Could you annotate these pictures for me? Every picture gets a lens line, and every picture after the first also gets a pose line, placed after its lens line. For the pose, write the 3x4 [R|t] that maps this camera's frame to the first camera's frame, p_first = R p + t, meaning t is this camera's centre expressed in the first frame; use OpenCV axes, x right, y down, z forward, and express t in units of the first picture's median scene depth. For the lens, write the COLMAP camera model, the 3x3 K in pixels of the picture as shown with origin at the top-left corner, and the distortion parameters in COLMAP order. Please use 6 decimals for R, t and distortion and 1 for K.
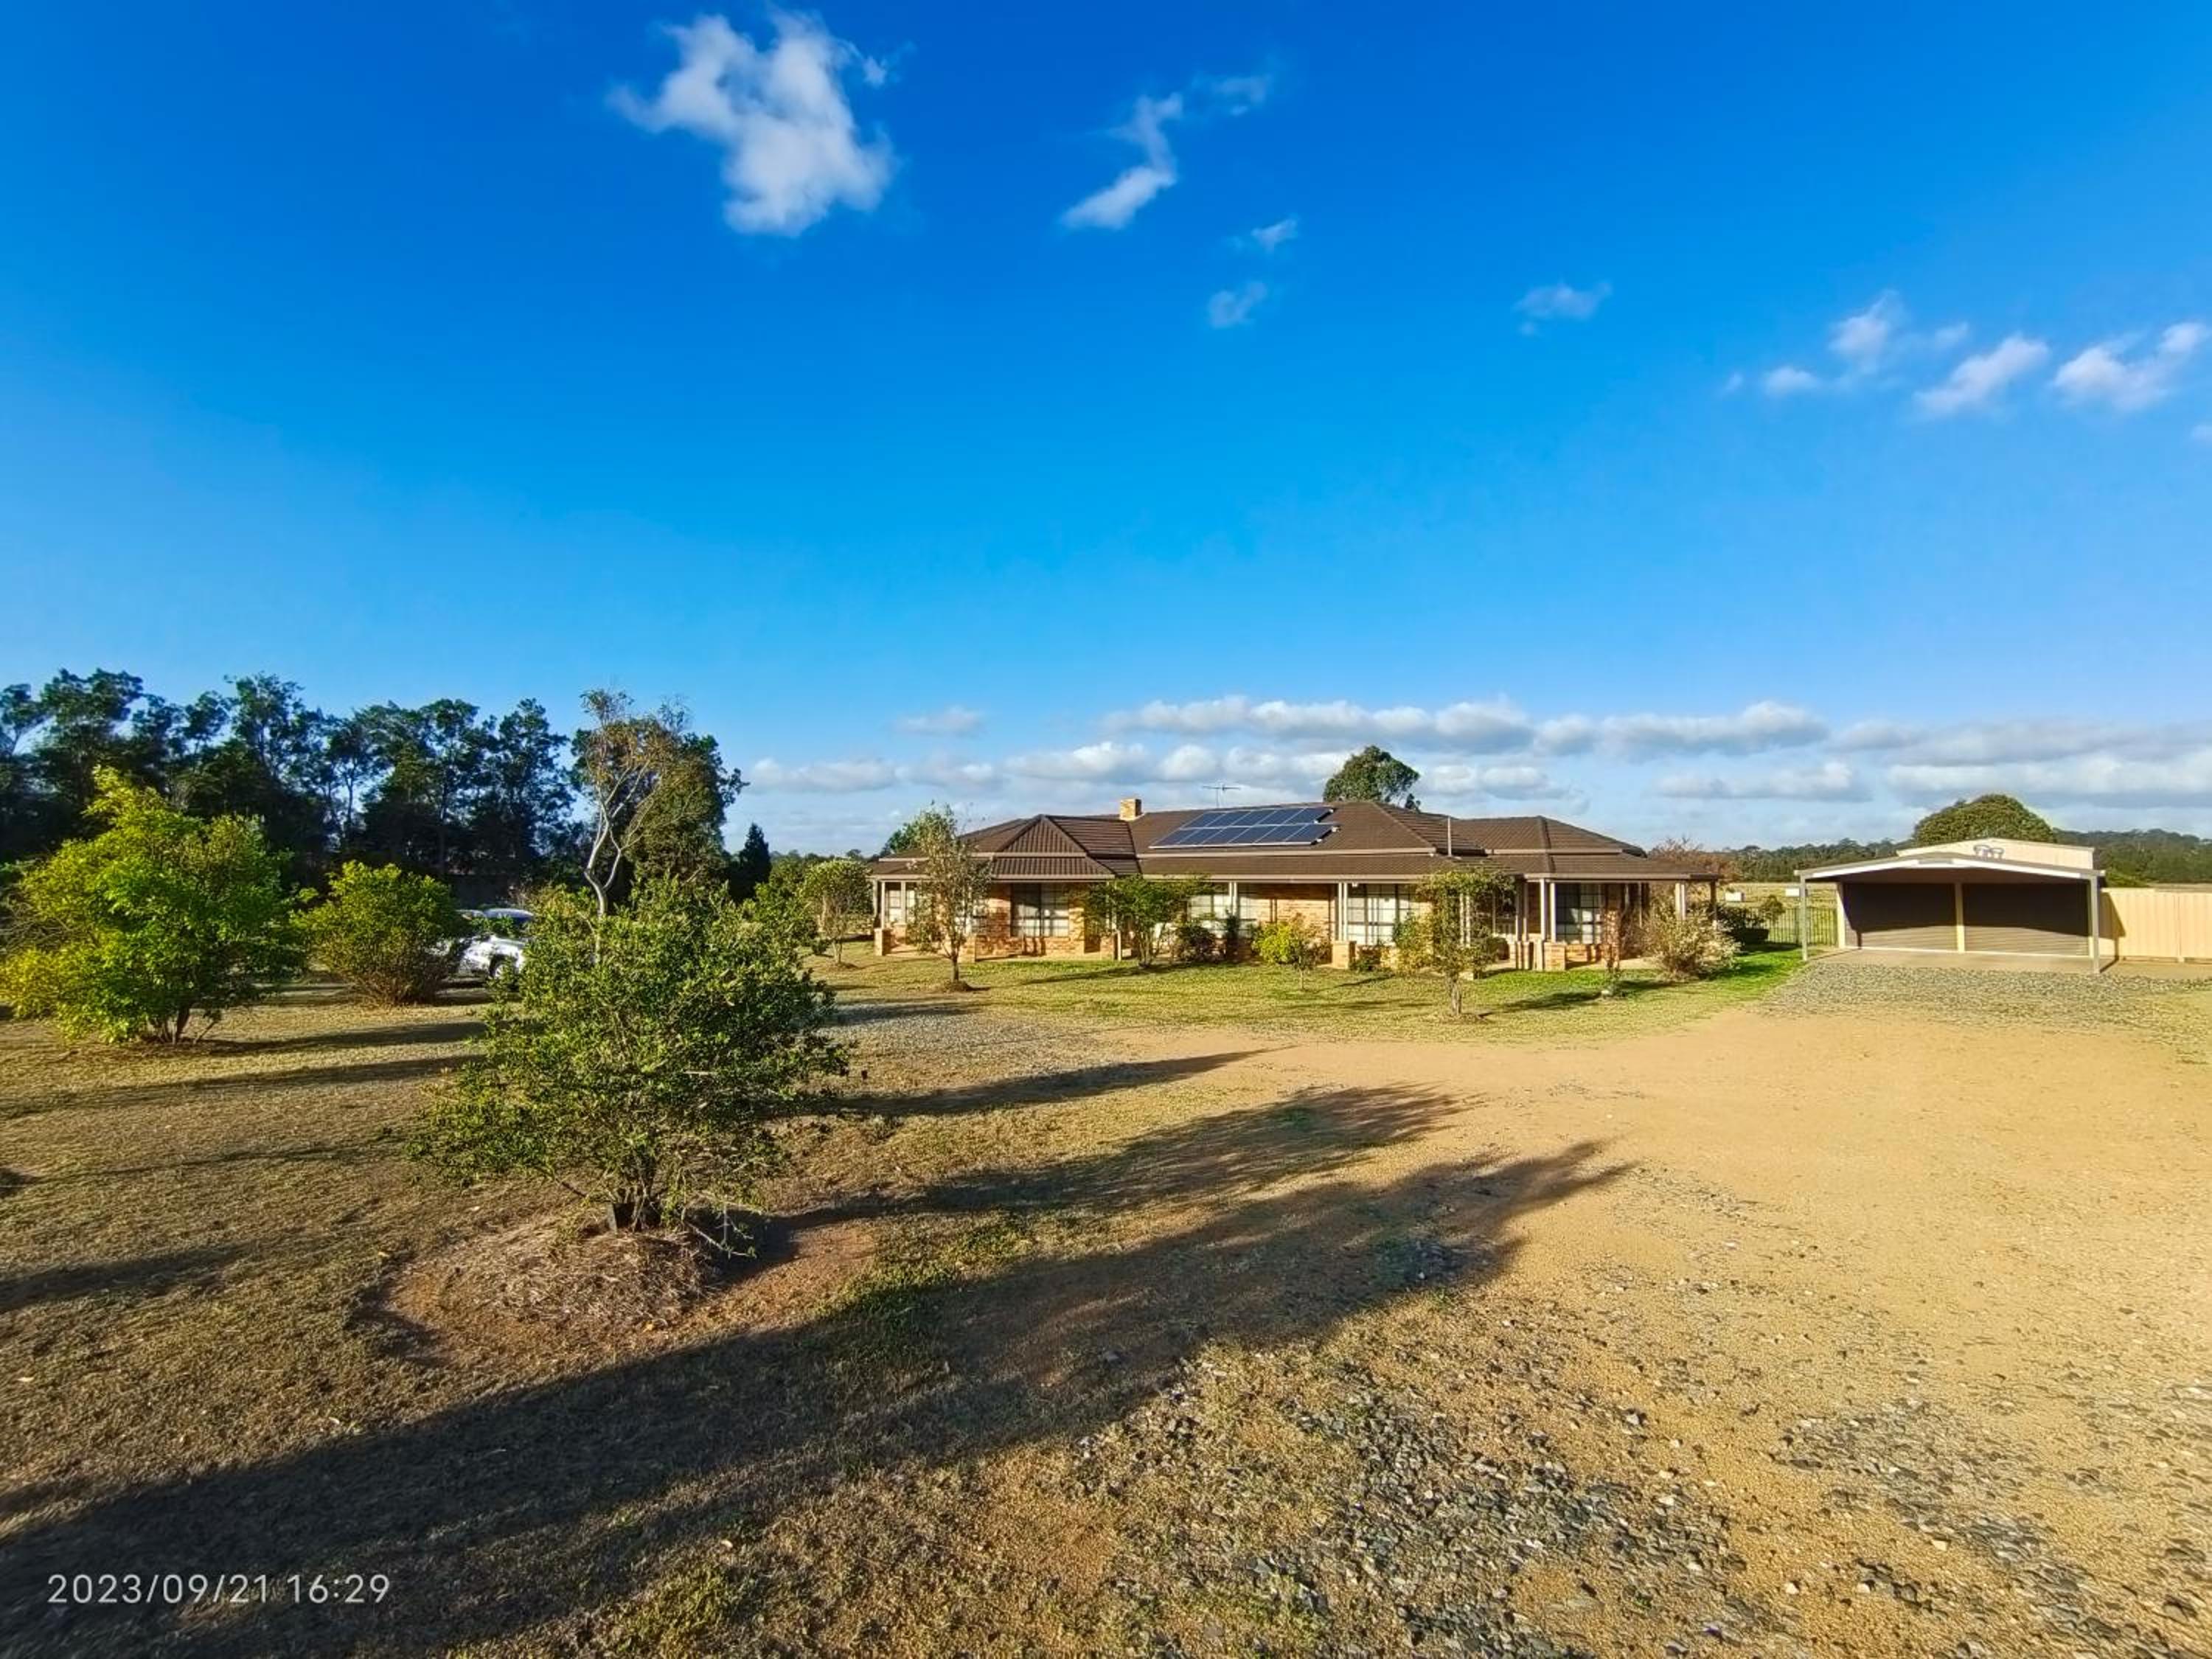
lens RADIAL K [[1038.9, 0, 1099.6], [0, 1038.9, 798.1], [0, 0, 1]] dist [0.005737, 0.002865]
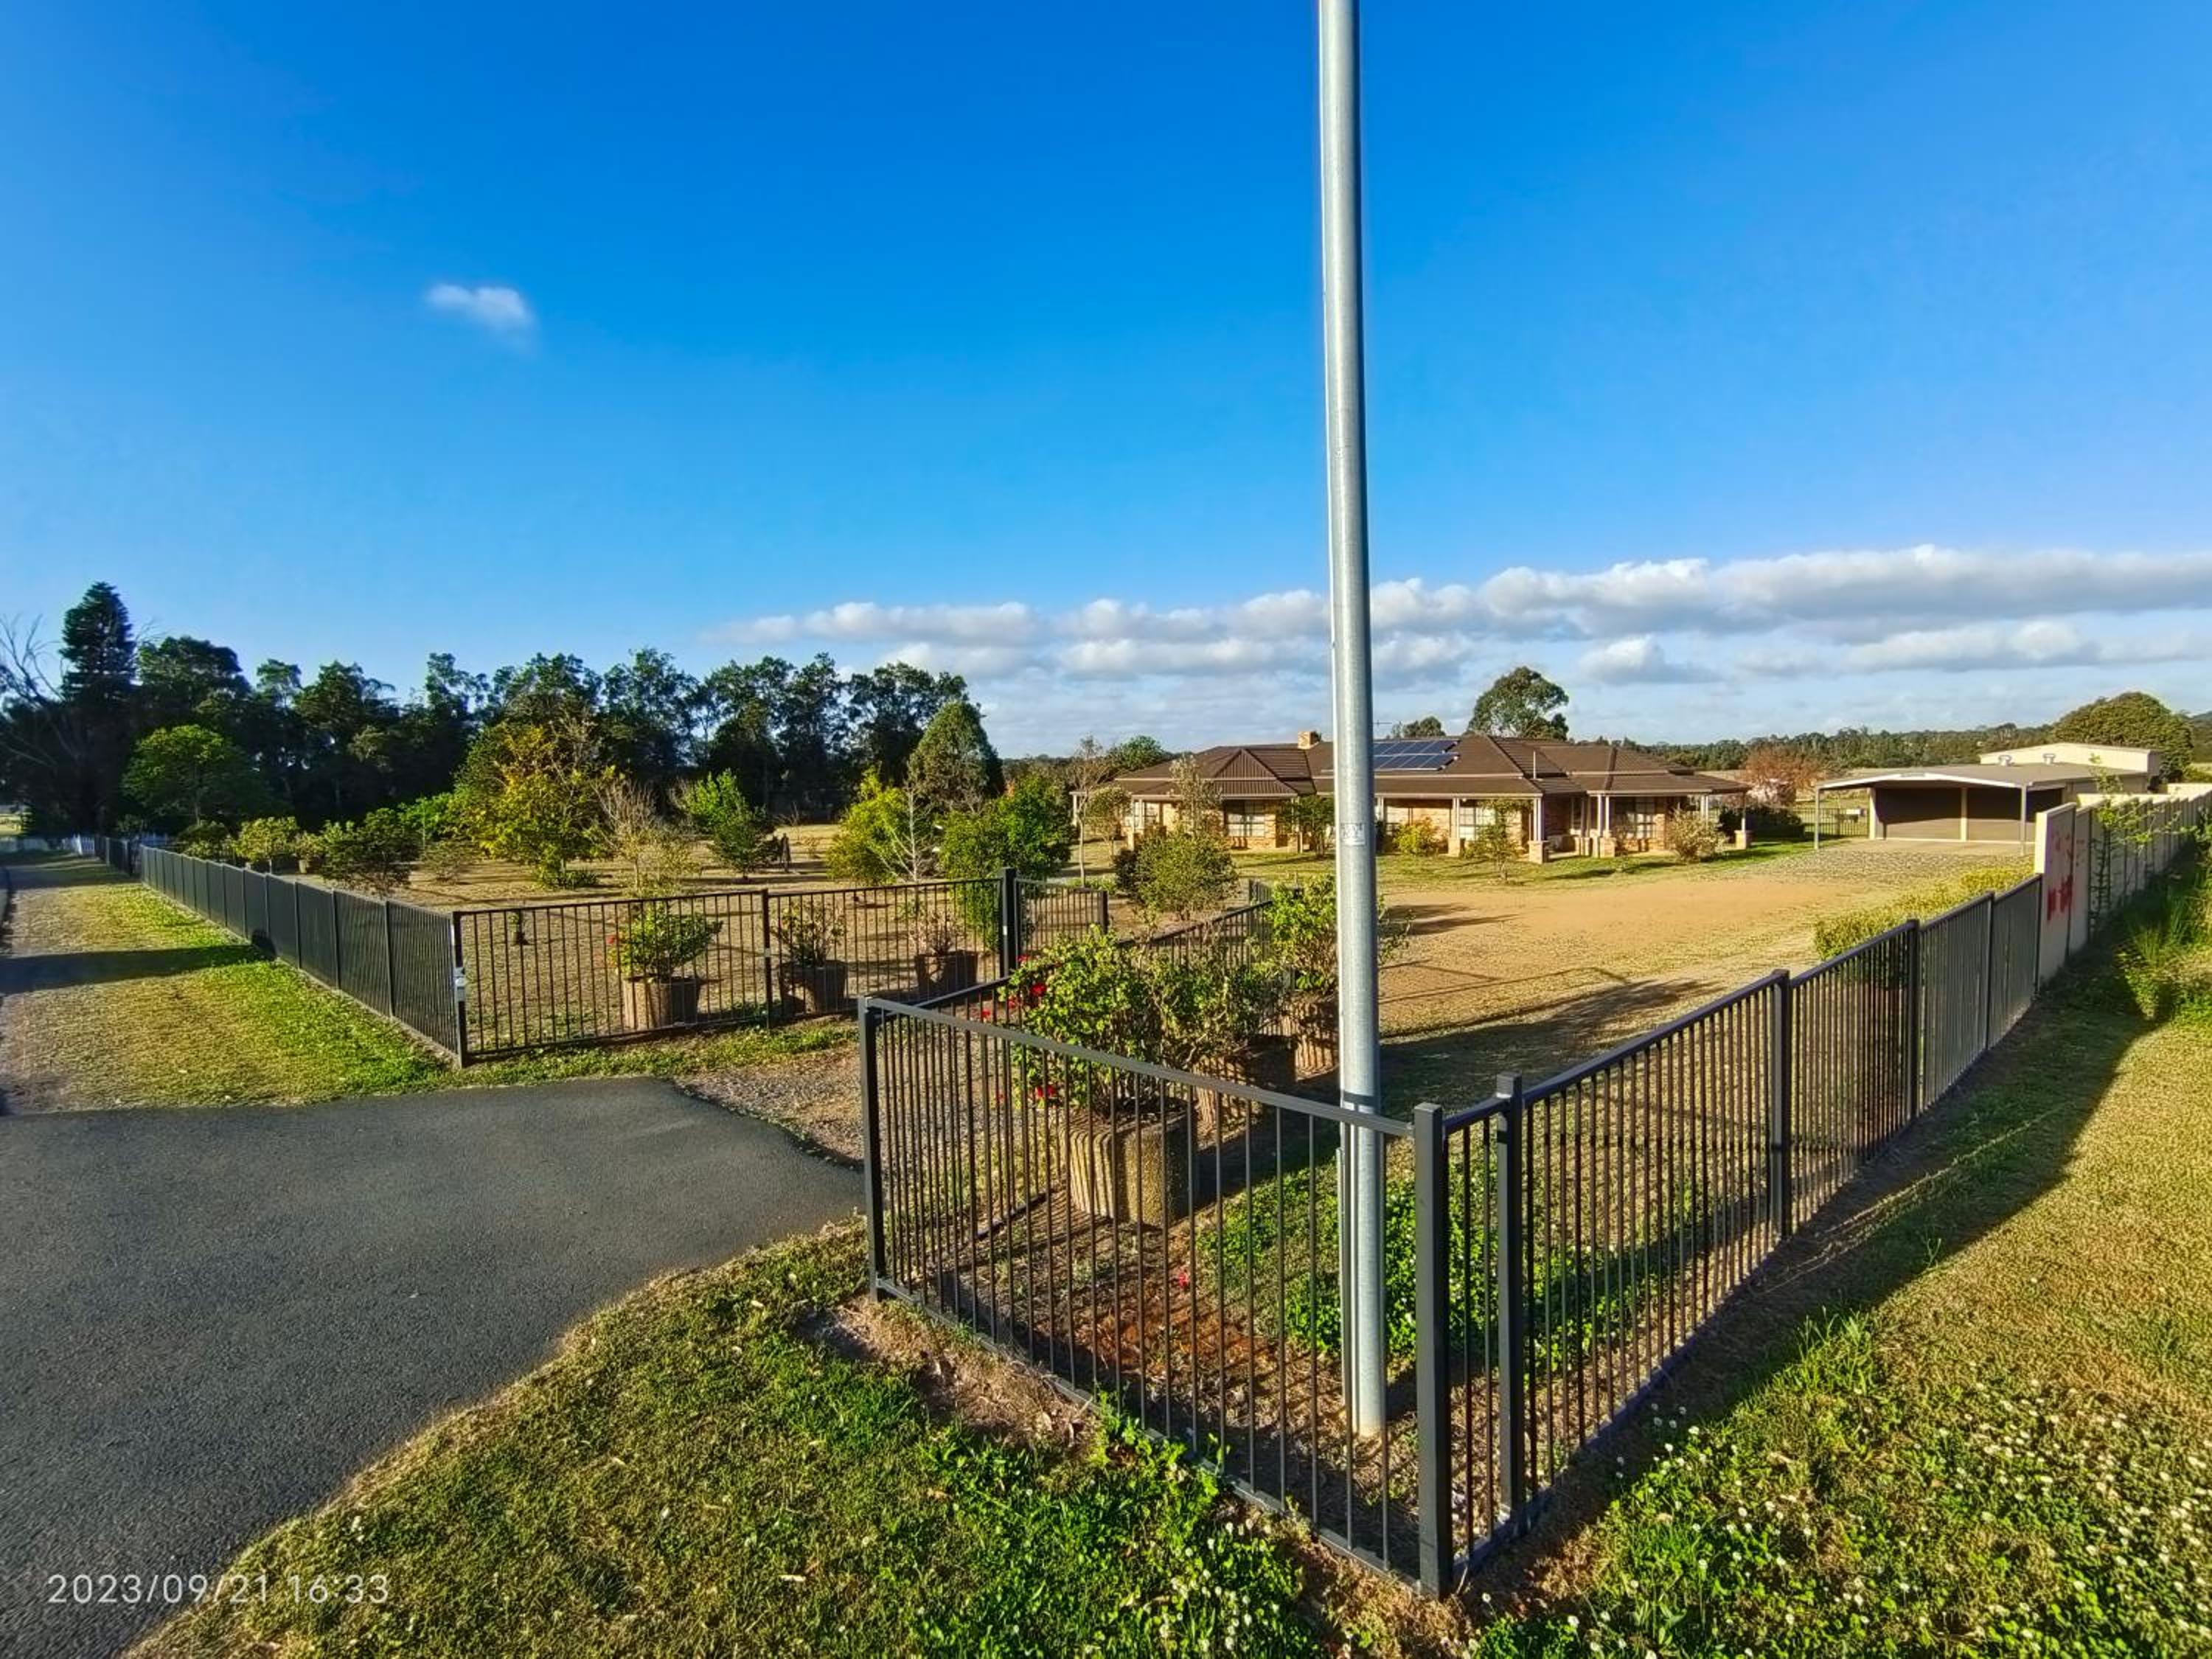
lens RADIAL K [[1124.1, 0, 1087.6], [0, 1124.1, 787.9], [0, 0, 1]] dist [0.010881, -0.003420]
pose [[0.987829, -0.016543, -0.154659, -0.031356], [0.030649, 0.995536, 0.089269, -0.082906], [0.152492, -0.092923, 0.983927, -0.584729]]
